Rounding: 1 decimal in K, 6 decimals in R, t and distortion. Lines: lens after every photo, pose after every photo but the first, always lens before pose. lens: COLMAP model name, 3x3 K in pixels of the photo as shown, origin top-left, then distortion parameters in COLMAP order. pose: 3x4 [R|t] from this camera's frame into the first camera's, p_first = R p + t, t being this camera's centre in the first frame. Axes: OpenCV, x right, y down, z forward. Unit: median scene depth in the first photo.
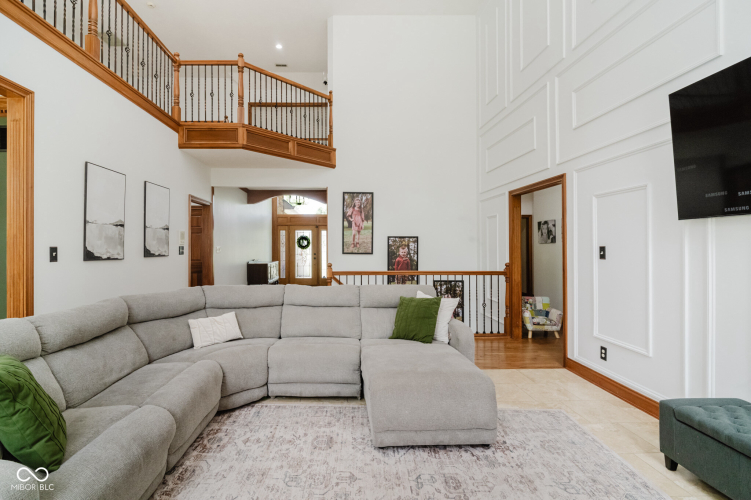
lens RADIAL K [[362.9, 0, 351.8], [0, 362.9, 250.8], [0, 0, 1]] dist [-0.014680, 0.001520]
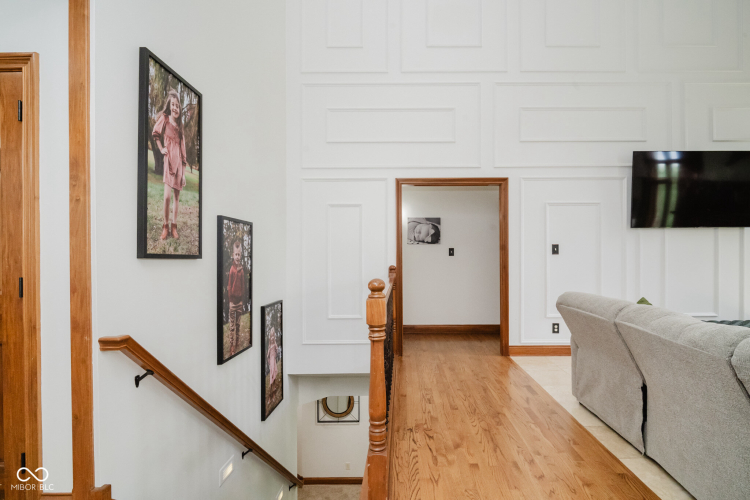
lens RADIAL K [[362.4, 0, 405.0], [0, 362.4, 256.8], [0, 0, 1]] dist [-0.014680, 0.001520]
pose [[0.044189, -0.000397, 0.999023, -0.307245], [0.019097, 0.999818, -0.000447, 0.011927], [-0.998841, 0.019098, 0.044189, 0.779223]]
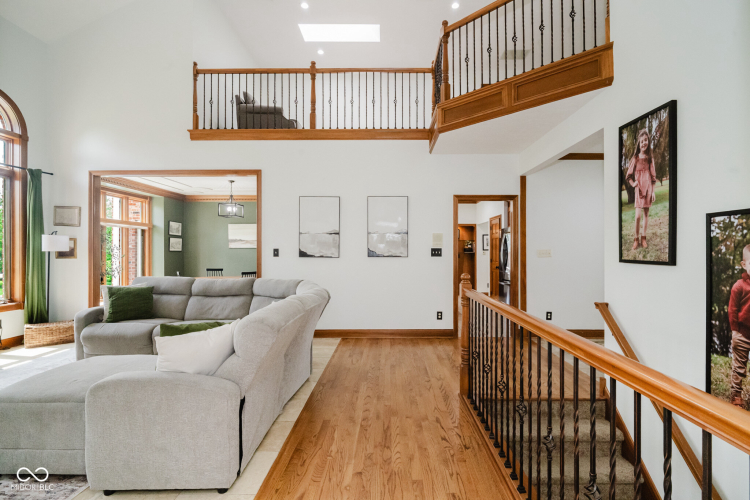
lens RADIAL K [[362.4, 0, 390.7], [0, 362.4, 248.6], [0, 0, 1]] dist [-0.014680, 0.001520]
pose [[-0.033673, -0.008732, -0.999395, 0.442206], [-0.012418, 0.999888, -0.008318, -0.001233], [0.999356, 0.012130, -0.033777, 0.727248]]
